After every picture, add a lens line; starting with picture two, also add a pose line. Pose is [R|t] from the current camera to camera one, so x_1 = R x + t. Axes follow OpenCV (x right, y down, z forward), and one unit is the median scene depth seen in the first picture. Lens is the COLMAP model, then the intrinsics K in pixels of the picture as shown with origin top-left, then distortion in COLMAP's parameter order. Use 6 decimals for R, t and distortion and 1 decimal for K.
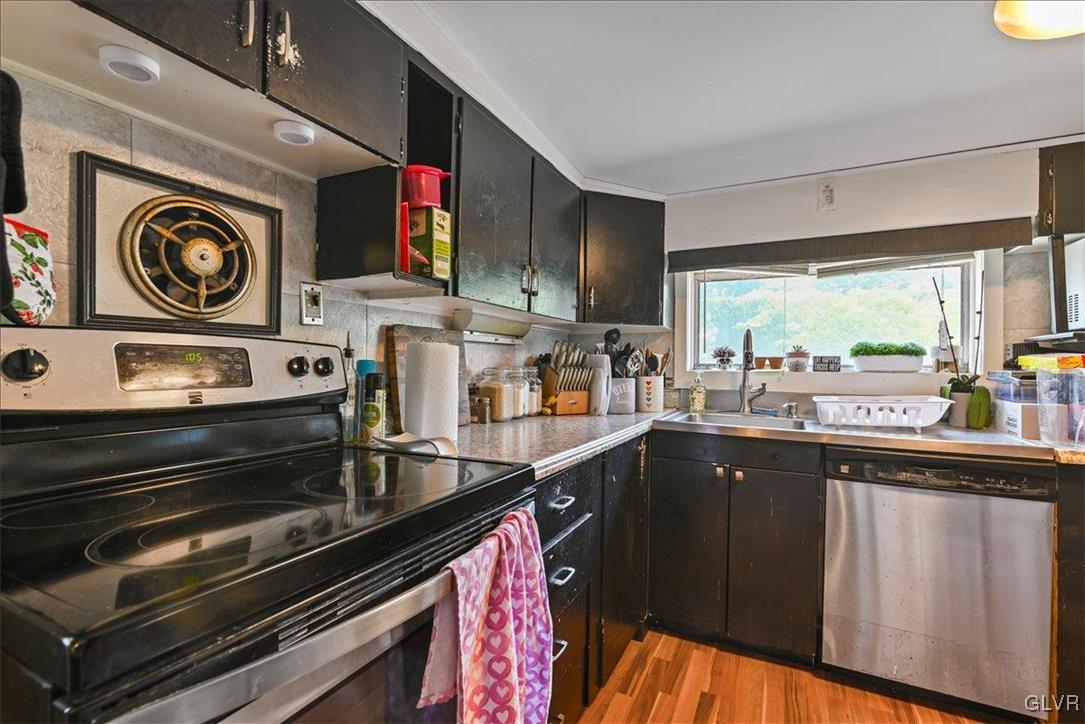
lens RADIAL K [[493.8, 0, 542.7], [0, 493.8, 363.9], [0, 0, 1]] dist [-0.002272, 0.000553]
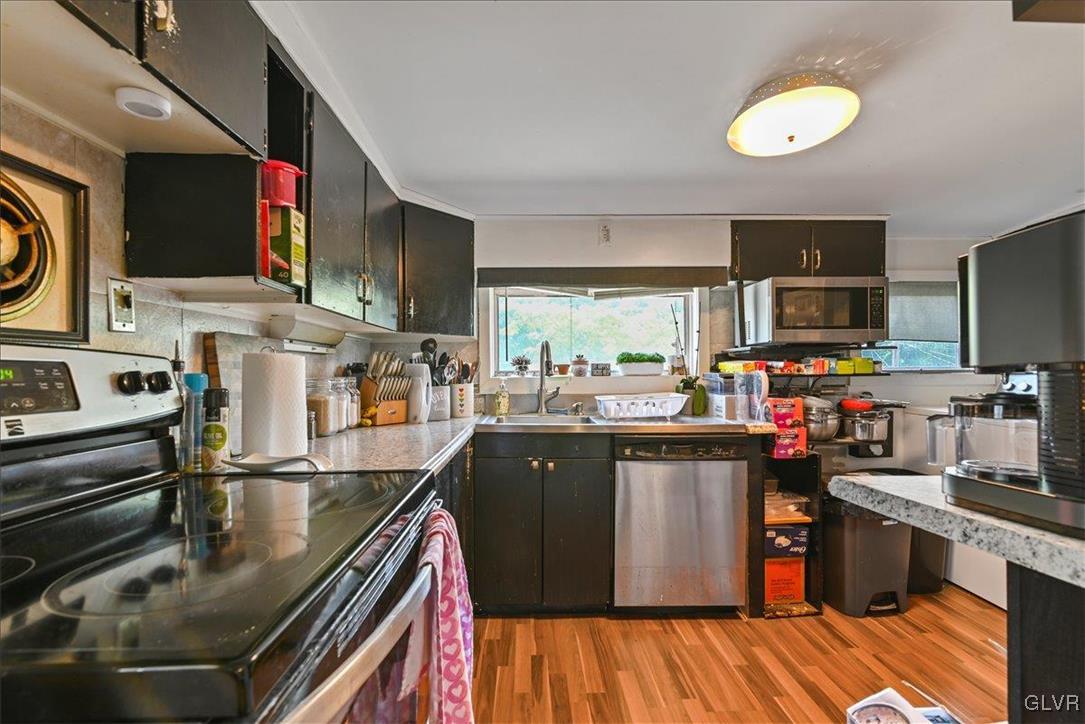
lens RADIAL K [[499.4, 0, 543.3], [0, 499.4, 374.2], [0, 0, 1]] dist [-0.001261, -0.000073]
pose [[0.879909, -0.018113, 0.474796, -0.190631], [0.014940, 0.999834, 0.010456, -0.005378], [-0.474907, -0.002107, 0.880034, -0.038162]]
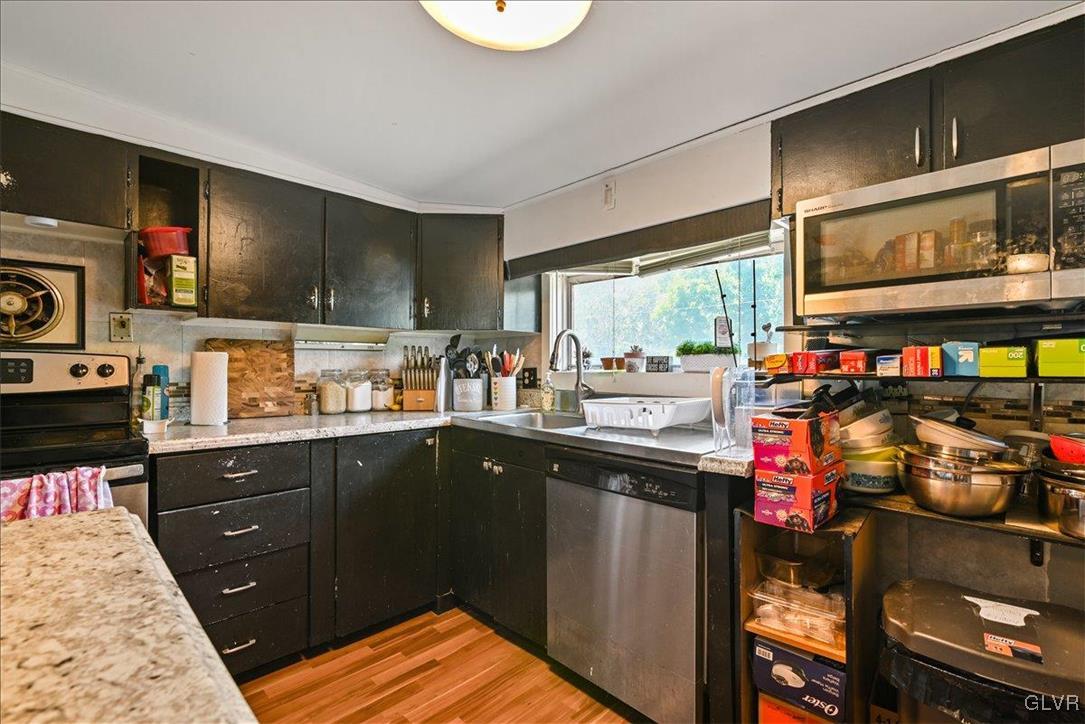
lens RADIAL K [[493.8, 0, 542.7], [0, 493.8, 363.9], [0, 0, 1]] dist [-0.002272, 0.000553]
pose [[0.945791, -0.009371, -0.324642, 0.902314], [0.008134, 0.999954, -0.005167, 0.003496], [0.324675, 0.002246, 0.945823, 0.021000]]
